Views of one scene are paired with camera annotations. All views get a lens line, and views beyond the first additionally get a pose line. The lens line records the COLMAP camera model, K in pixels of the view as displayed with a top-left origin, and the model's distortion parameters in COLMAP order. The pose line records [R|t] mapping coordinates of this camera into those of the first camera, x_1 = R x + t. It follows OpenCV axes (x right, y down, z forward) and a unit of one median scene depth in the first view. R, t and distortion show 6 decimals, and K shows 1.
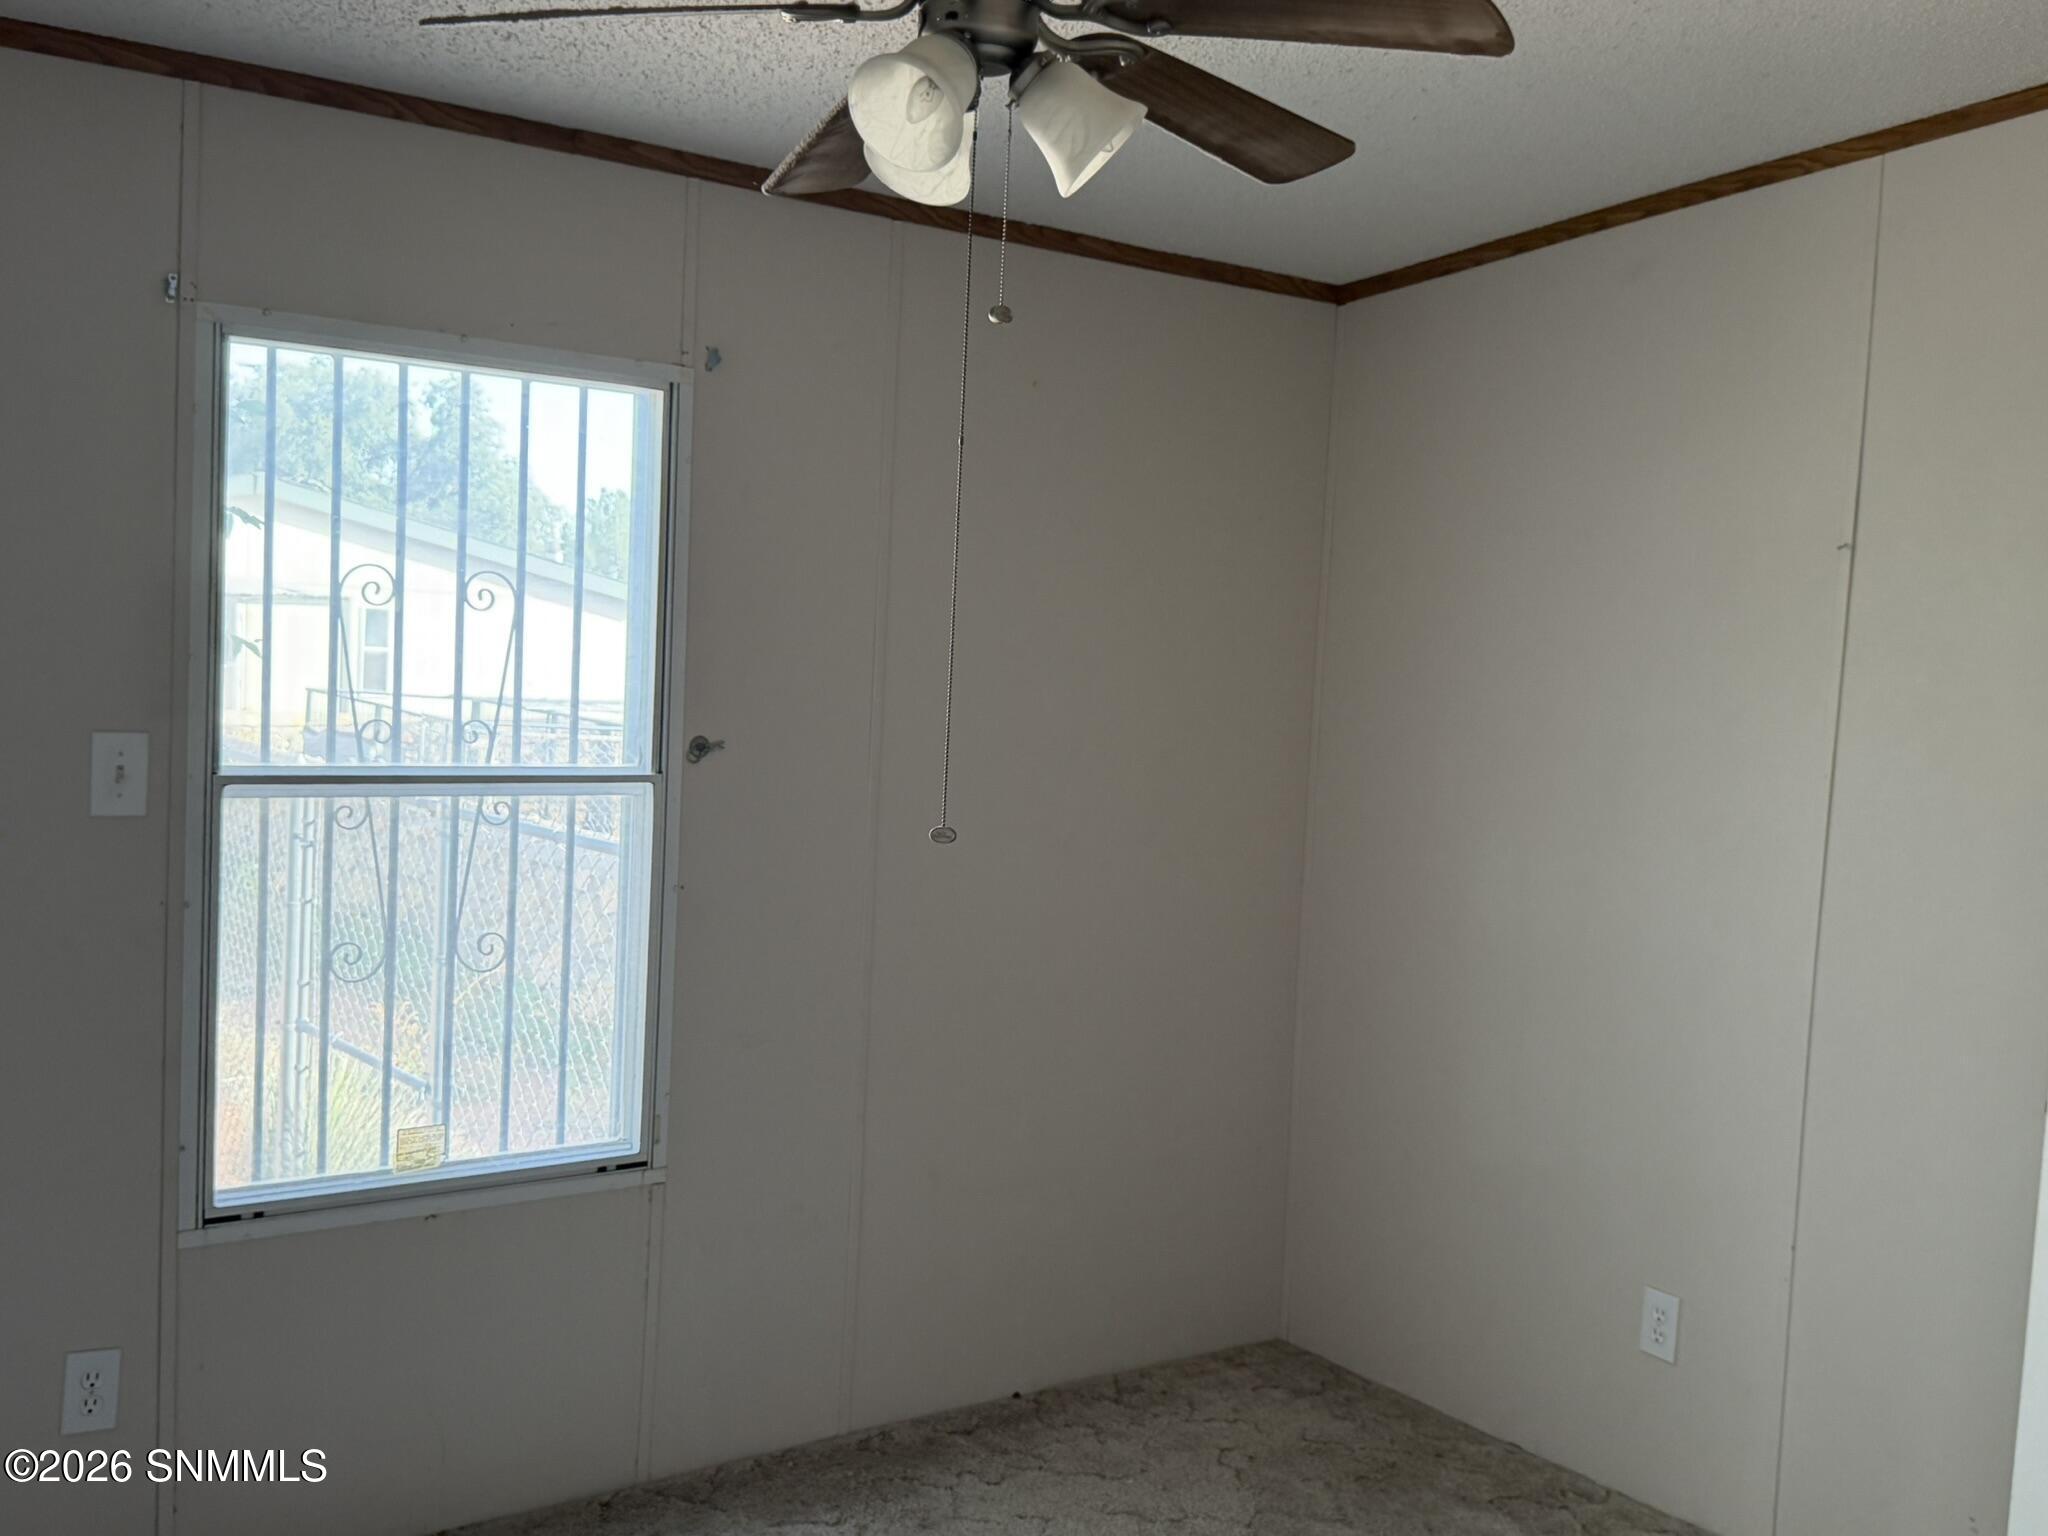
lens RADIAL K [[2047.1, 0, 1024.0], [0, 2047.1, 768.0], [0, 0, 1]] dist [0.072900, -0.000760]
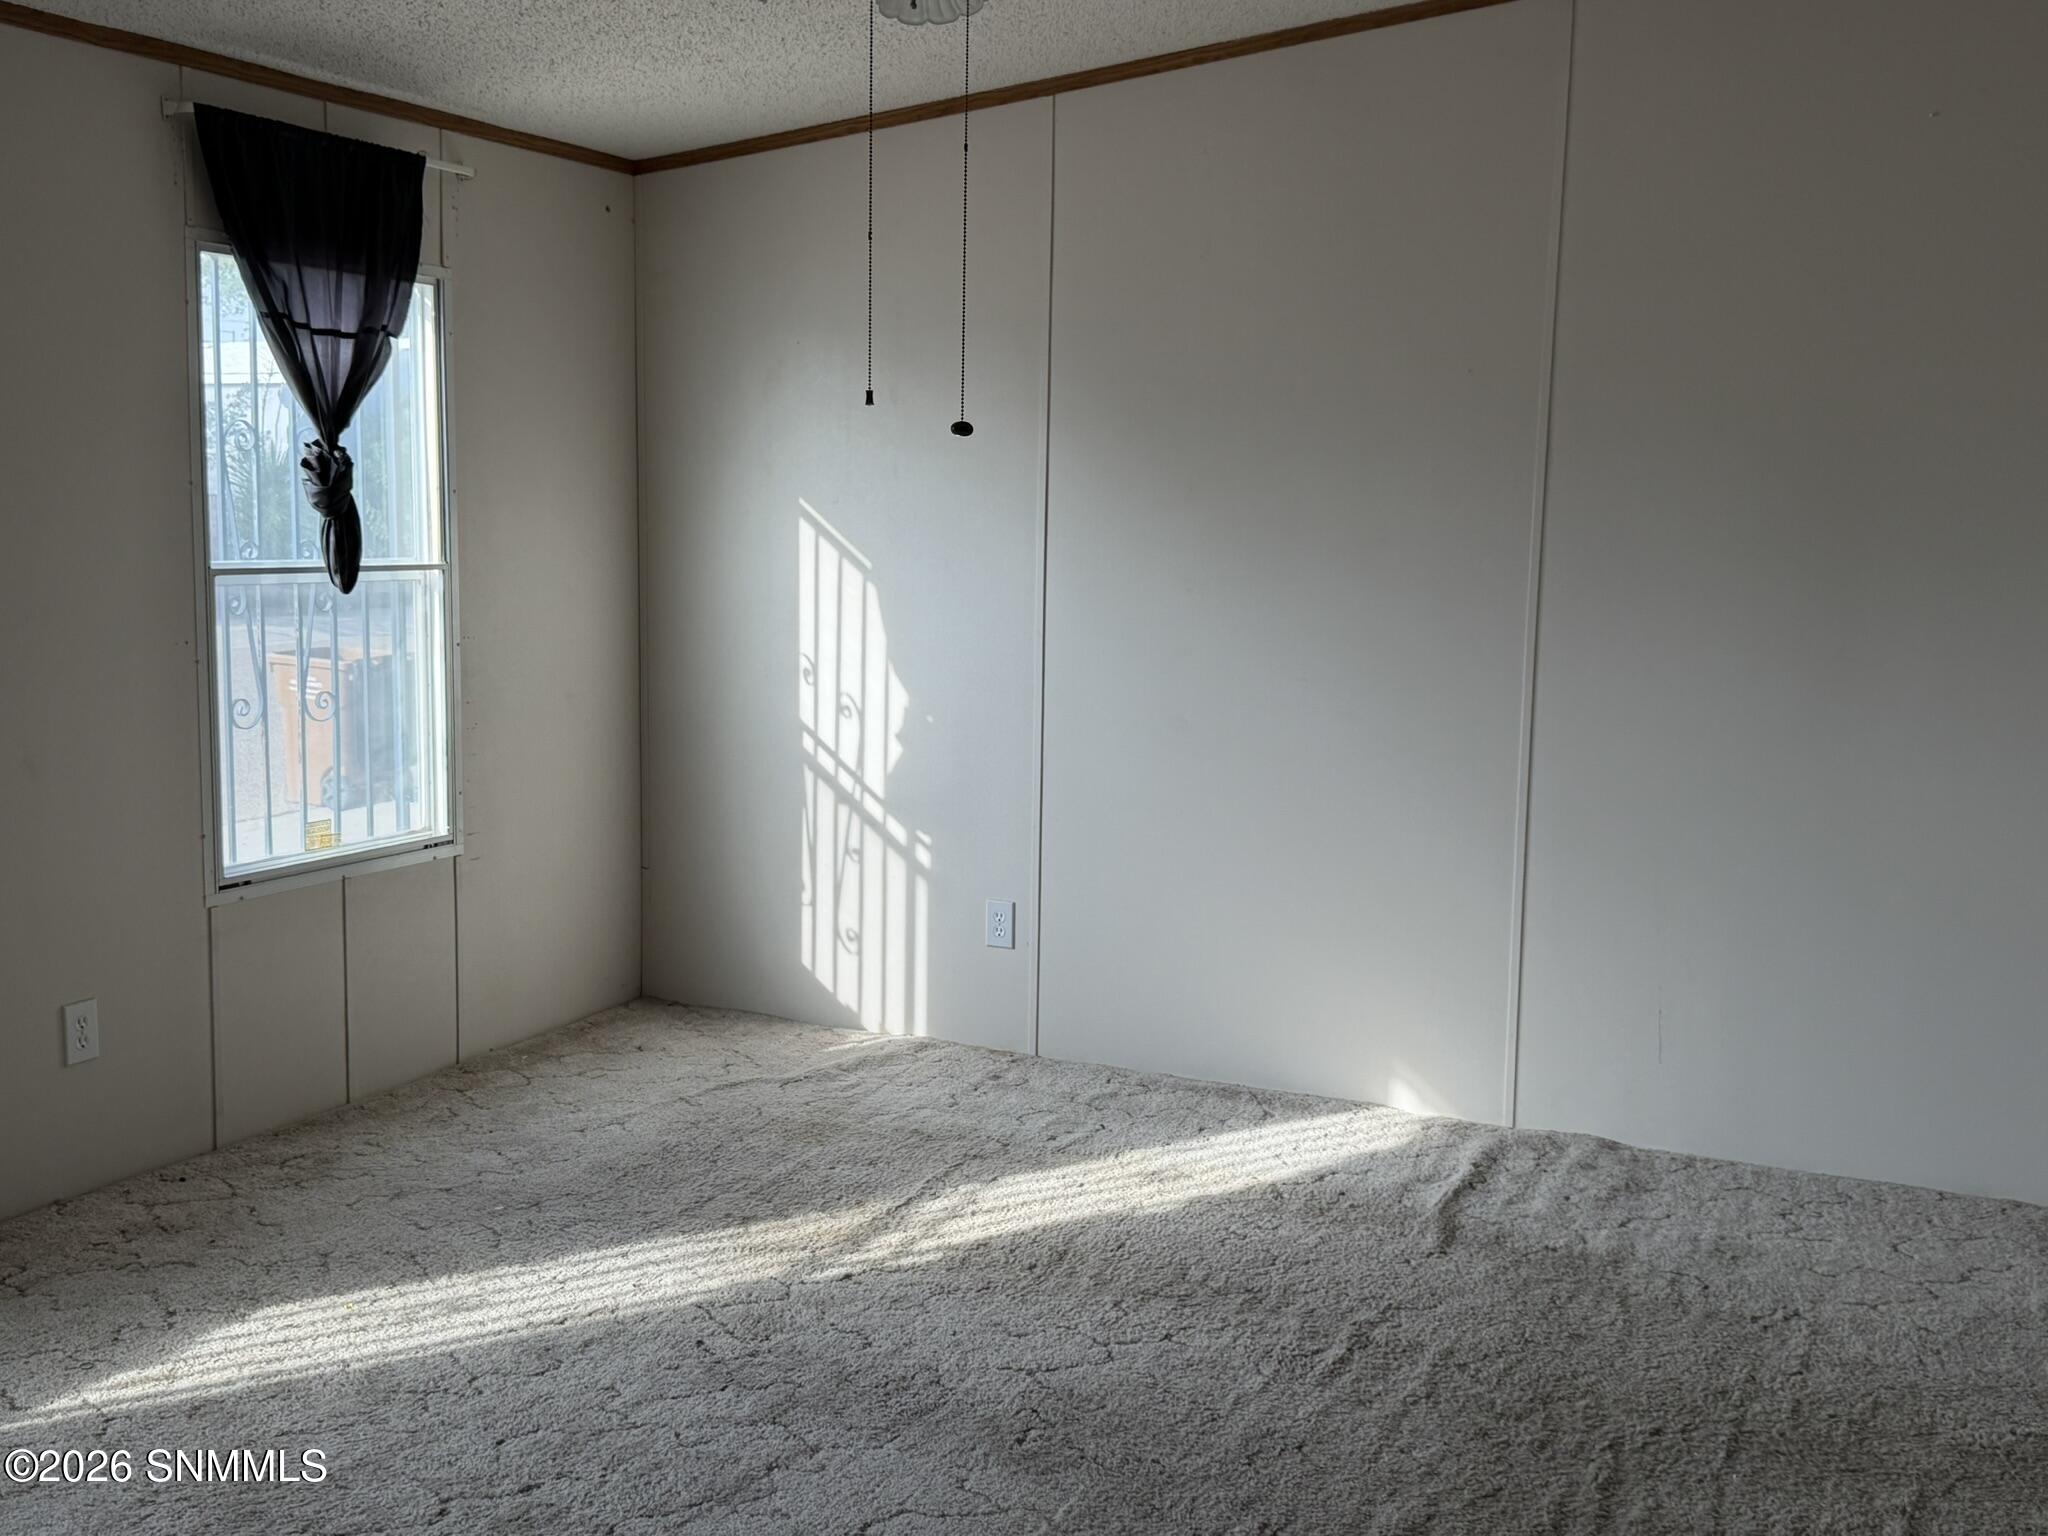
lens RADIAL K [[2118.2, 0, 1024.0], [0, 2118.2, 768.0], [0, 0, 1]] dist [-0.001372, 0.001013]
pose [[0.885609, -0.092339, 0.455159, -0.509778], [0.052799, 0.993699, 0.098862, 0.021035], [-0.461420, -0.063521, 0.884905, -0.478905]]
